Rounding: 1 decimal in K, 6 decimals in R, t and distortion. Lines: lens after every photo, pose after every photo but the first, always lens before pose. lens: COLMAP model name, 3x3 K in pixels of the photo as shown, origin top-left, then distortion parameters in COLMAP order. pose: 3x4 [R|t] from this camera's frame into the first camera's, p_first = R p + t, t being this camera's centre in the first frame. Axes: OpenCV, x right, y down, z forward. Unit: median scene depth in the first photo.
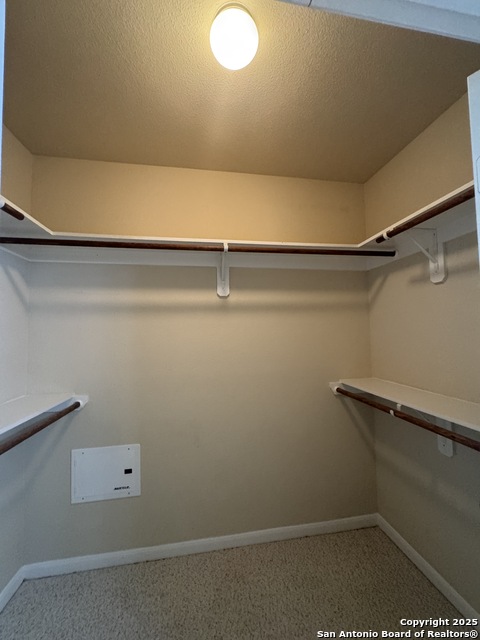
lens RADIAL K [[256.1, 0, 240.3], [0, 256.1, 321.1], [0, 0, 1]] dist [-0.001377, 0.000164]
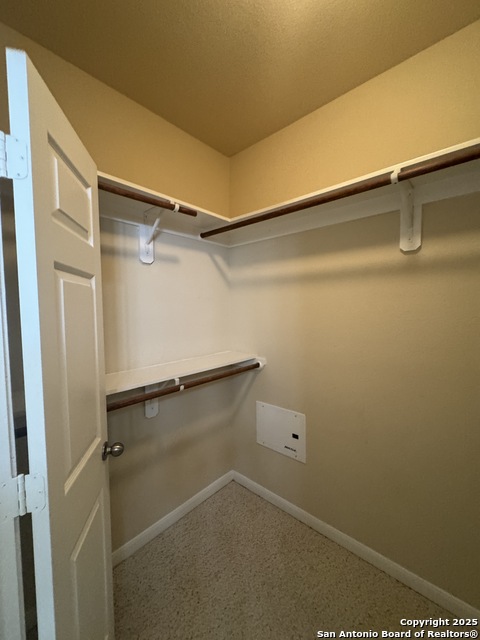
lens RADIAL K [[256.1, 0, 240.0], [0, 256.1, 319.7], [0, 0, 1]] dist [-0.001377, 0.000164]
pose [[0.627427, 0.051560, -0.776967, 0.210500], [0.036469, 0.994765, 0.095464, 0.005178], [0.777821, -0.088231, 0.622262, 0.217186]]
